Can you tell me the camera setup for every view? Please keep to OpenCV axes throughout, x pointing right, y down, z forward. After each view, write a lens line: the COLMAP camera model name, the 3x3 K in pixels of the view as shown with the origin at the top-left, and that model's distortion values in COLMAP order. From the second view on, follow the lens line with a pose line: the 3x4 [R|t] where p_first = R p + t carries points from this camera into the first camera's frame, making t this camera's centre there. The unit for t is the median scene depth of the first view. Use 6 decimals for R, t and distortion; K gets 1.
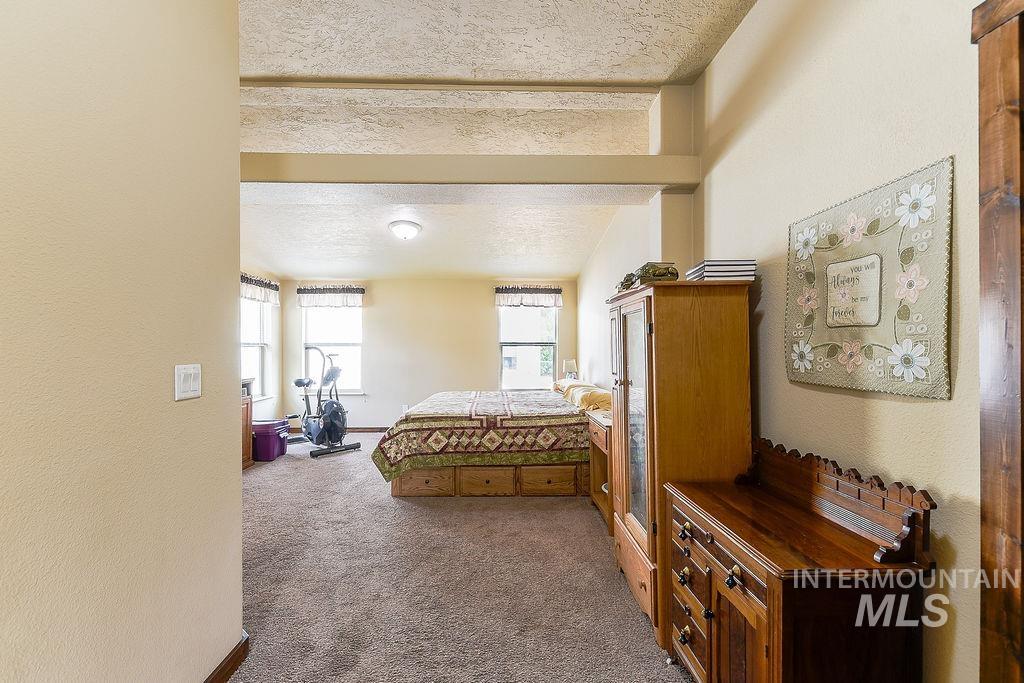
lens RADIAL K [[450.4, 0, 510.4], [0, 450.4, 345.5], [0, 0, 1]] dist [-0.000897, -0.001365]
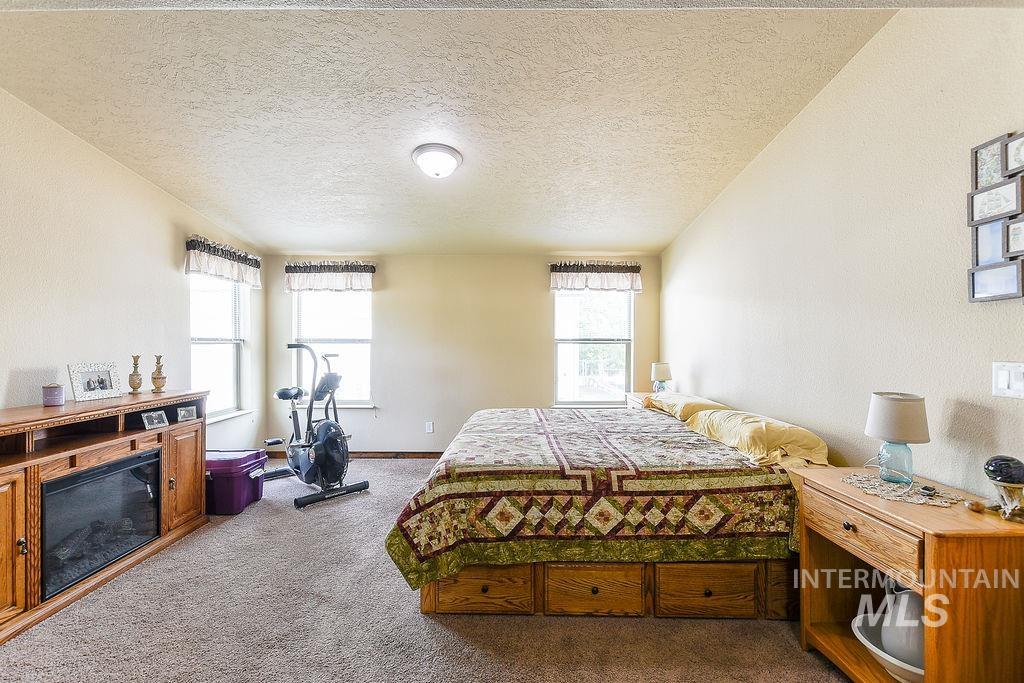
lens RADIAL K [[450.4, 0, 508.7], [0, 450.4, 344.8], [0, 0, 1]] dist [-0.000897, -0.001365]
pose [[0.999634, 0.003399, -0.026838, -0.141725], [-0.003292, 0.999986, 0.004035, 0.000513], [0.026852, -0.003945, 0.999632, 0.448013]]
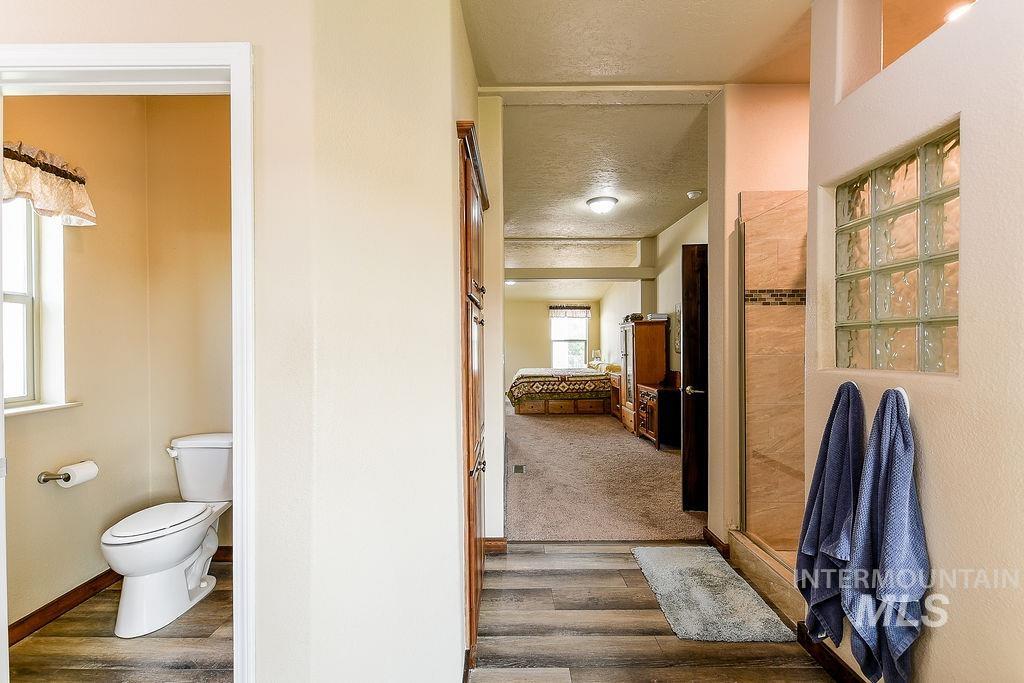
lens RADIAL K [[450.4, 0, 510.2], [0, 450.4, 345.3], [0, 0, 1]] dist [-0.000897, -0.001365]
pose [[0.999741, -0.002908, -0.022574, -0.238927], [0.003080, 0.999967, 0.007576, 0.000854], [0.022552, -0.007643, 0.999716, -1.084654]]
